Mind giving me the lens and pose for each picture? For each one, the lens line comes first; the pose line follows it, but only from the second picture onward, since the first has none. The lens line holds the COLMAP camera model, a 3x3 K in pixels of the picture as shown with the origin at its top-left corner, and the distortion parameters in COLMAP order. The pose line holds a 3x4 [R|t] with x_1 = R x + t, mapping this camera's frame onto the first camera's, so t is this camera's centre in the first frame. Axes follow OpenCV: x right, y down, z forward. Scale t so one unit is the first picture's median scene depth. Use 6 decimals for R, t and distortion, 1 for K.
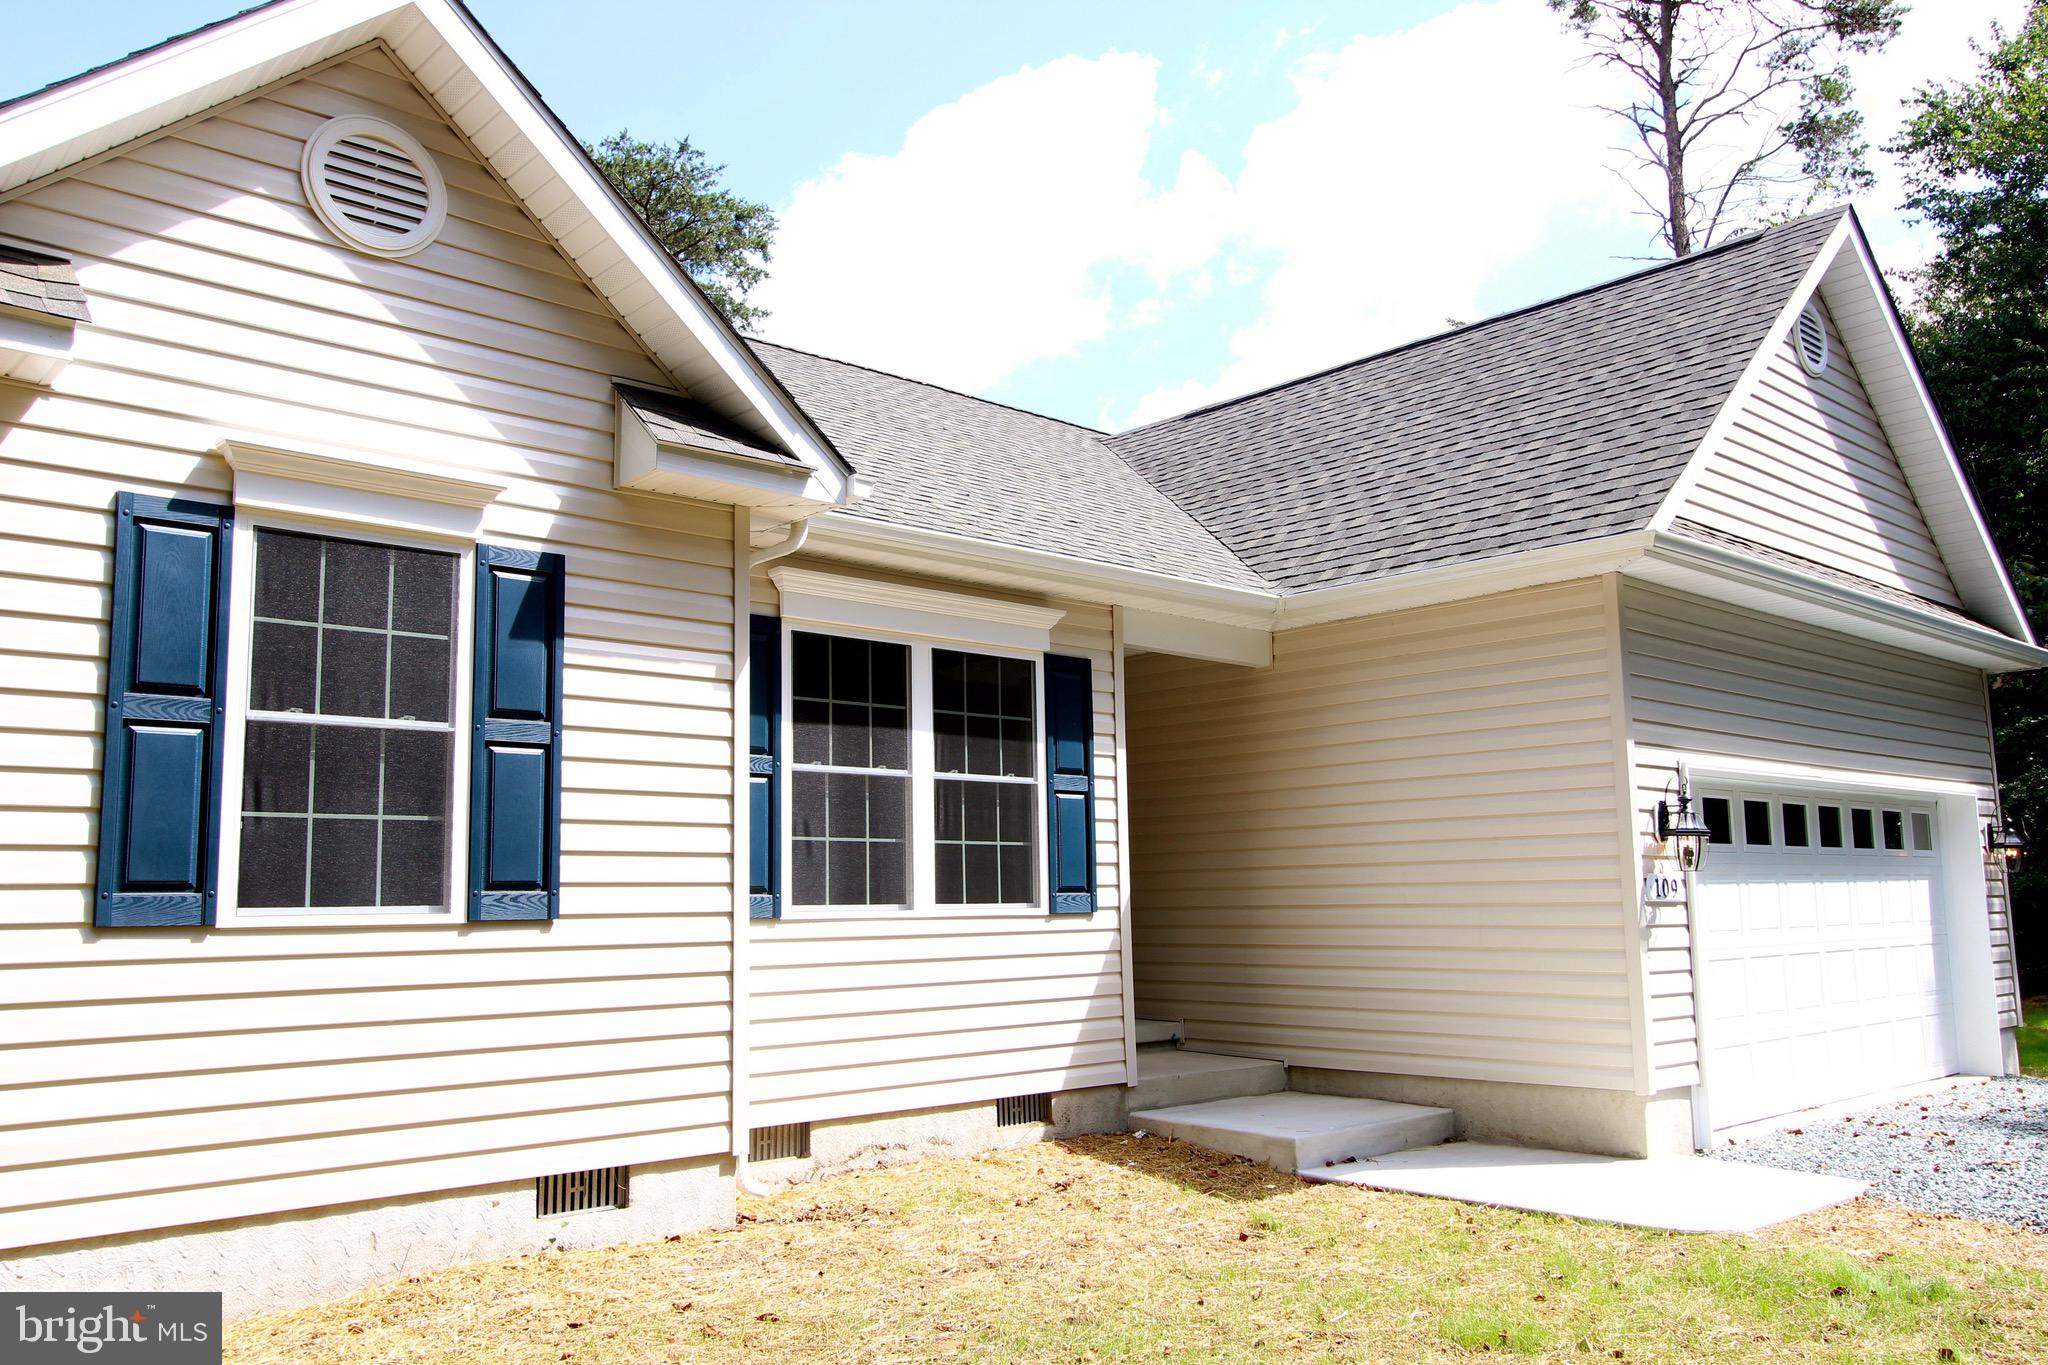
lens RADIAL K [[1588.0, 0, 1011.9], [0, 1588.0, 695.2], [0, 0, 1]] dist [-0.019678, 0.019417]
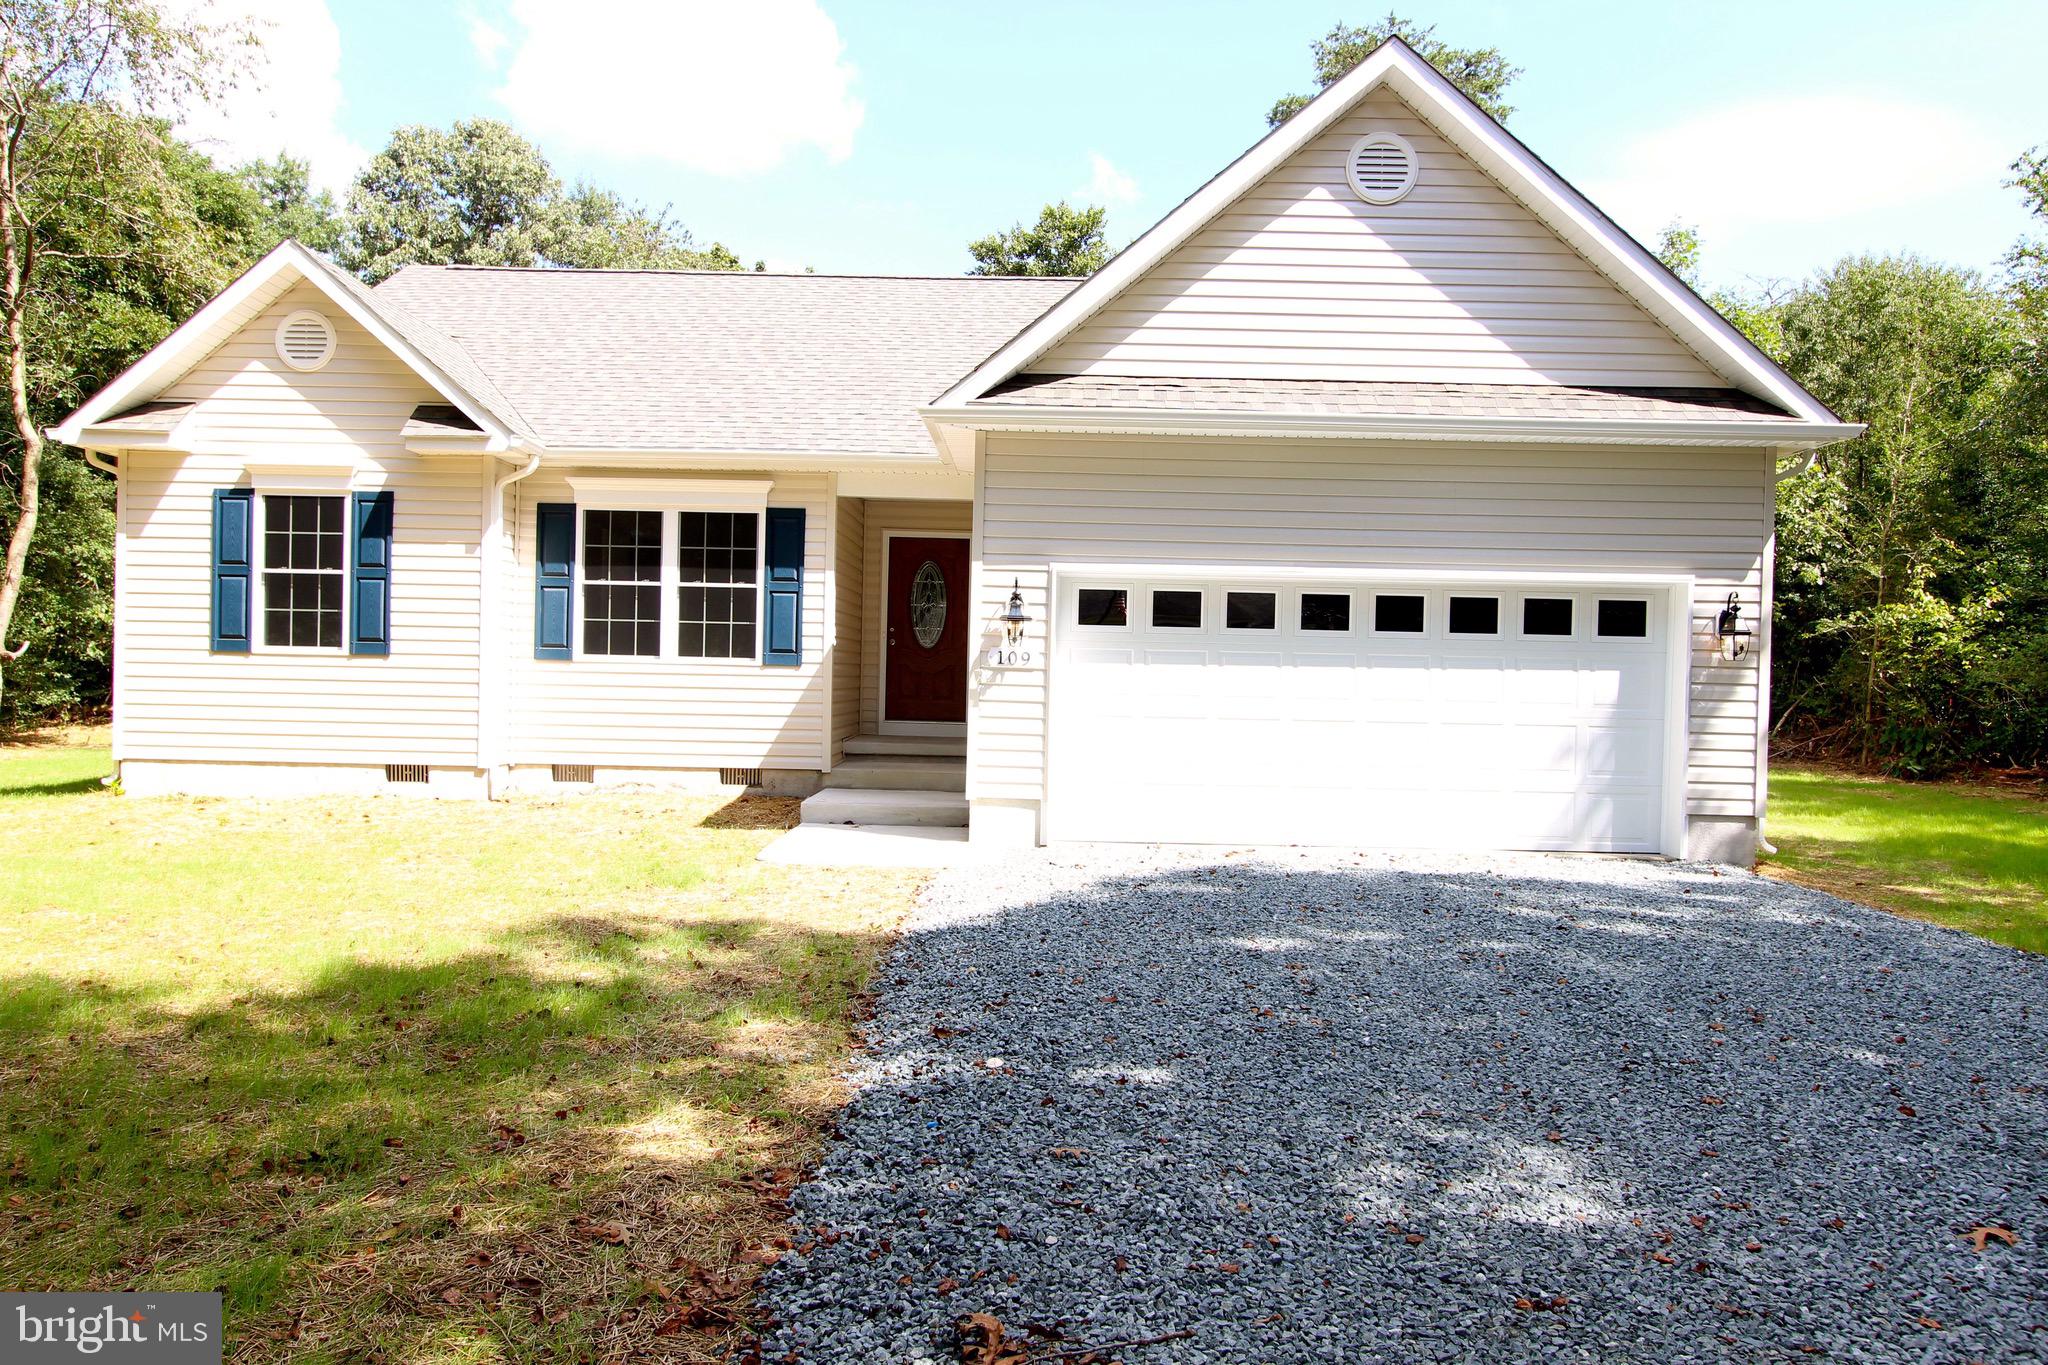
lens RADIAL K [[1387.5, 0, 1025.6], [0, 1387.5, 687.3], [0, 0, 1]] dist [-0.016512, 0.013508]
pose [[0.734430, 0.037856, -0.677628, 1.261946], [0.057155, 0.991446, 0.117334, 0.004830], [0.676274, -0.124903, 0.725984, 0.121770]]
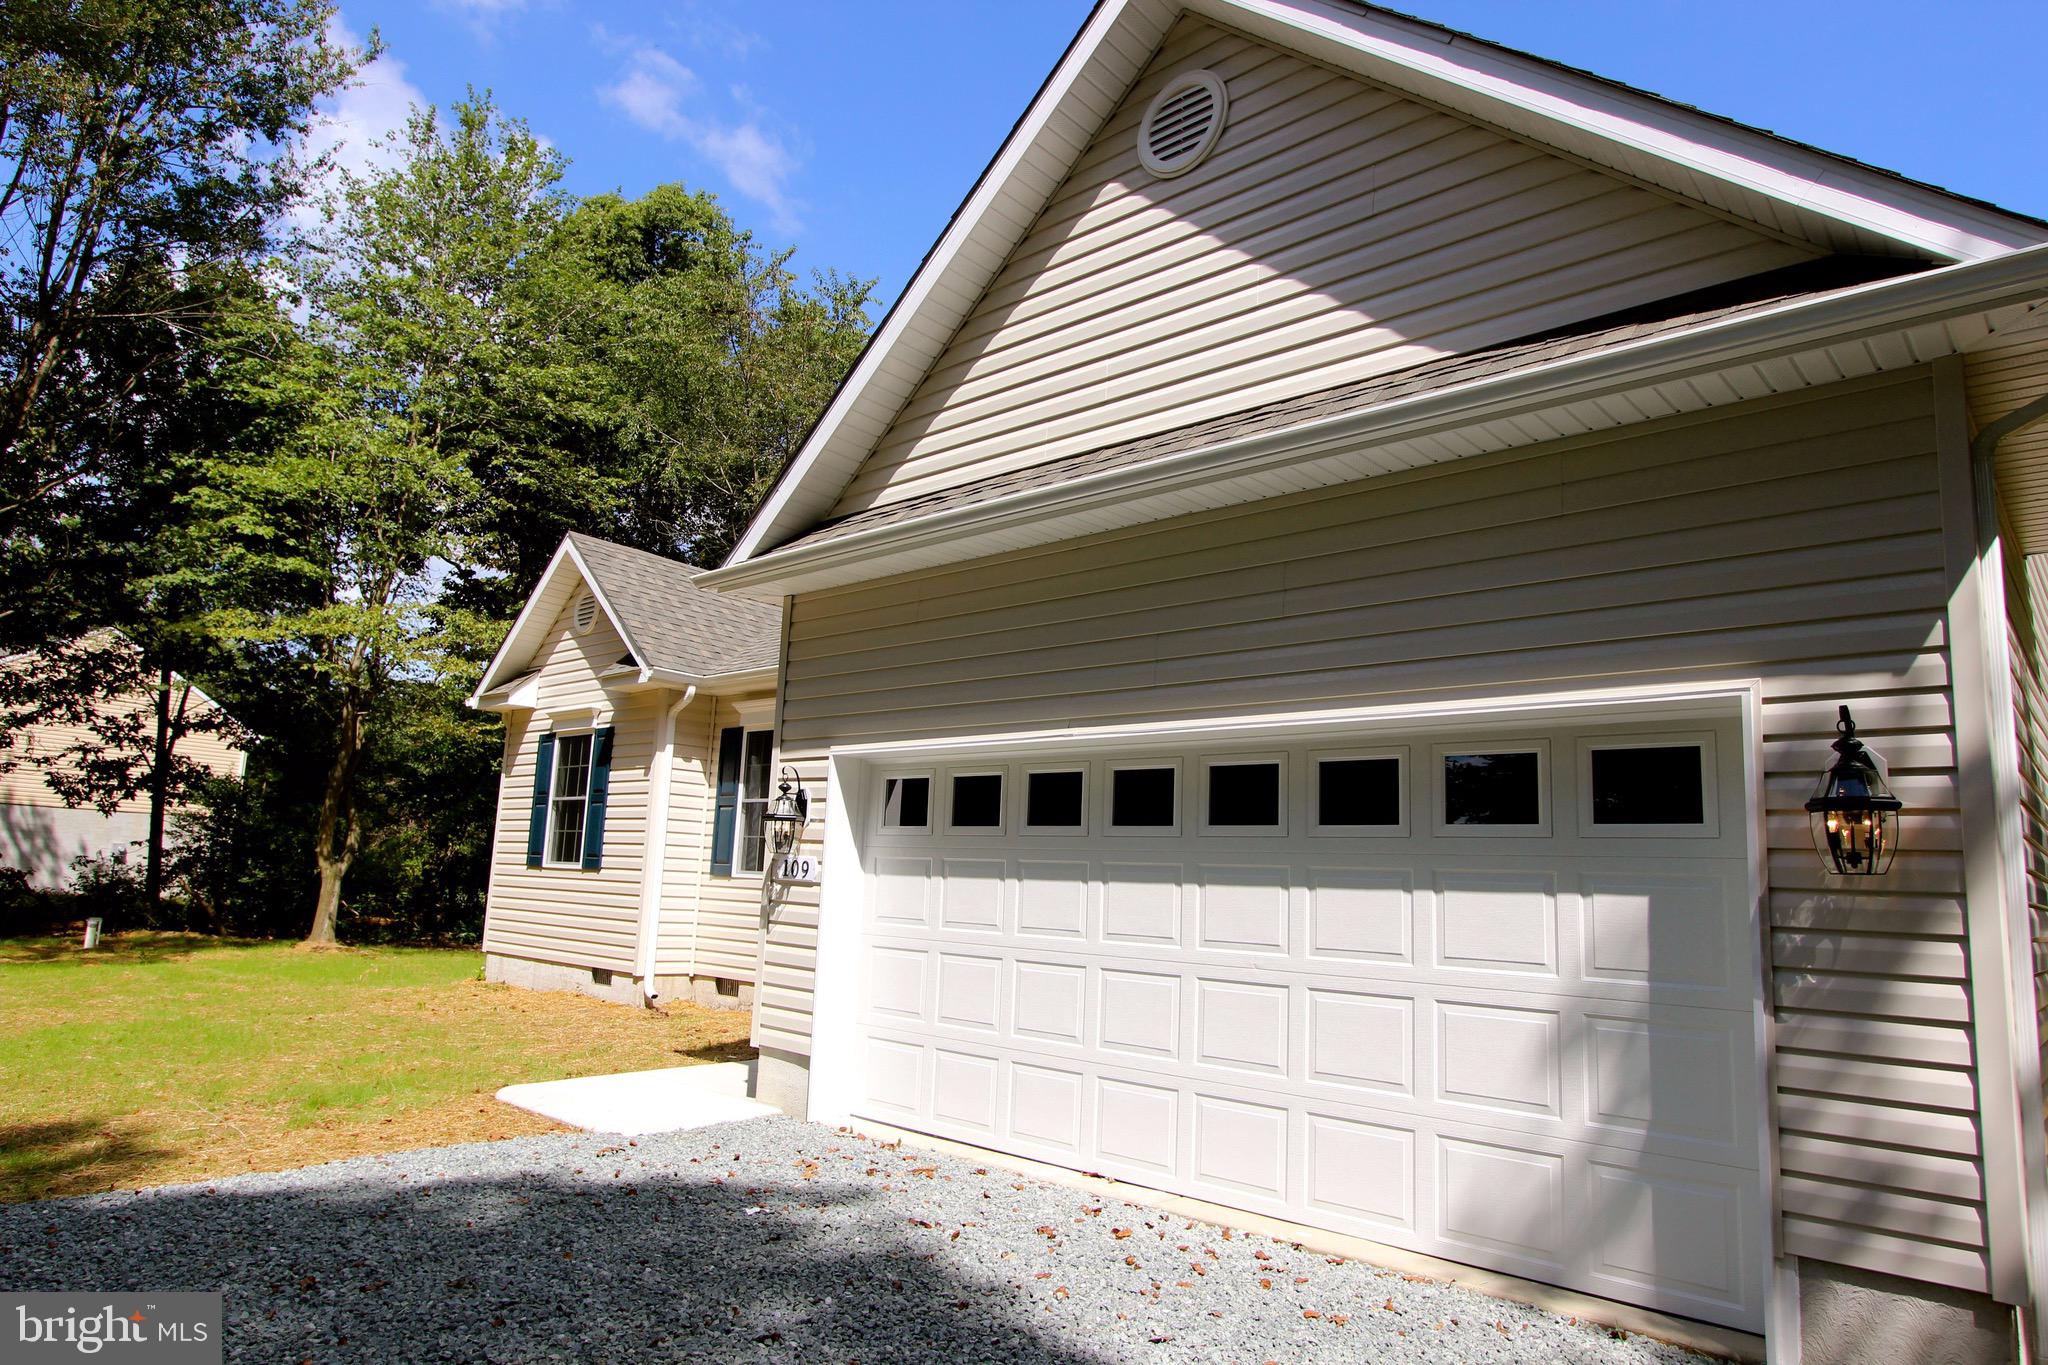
lens RADIAL K [[1212.2, 0, 1040.0], [0, 1212.2, 693.6], [0, 0, 1]] dist [-0.025513, 0.008711]
pose [[0.109041, -0.134738, -0.984863, 1.290883], [0.088126, 0.988180, -0.125434, 0.123403], [0.990123, -0.073115, 0.119627, 1.088749]]
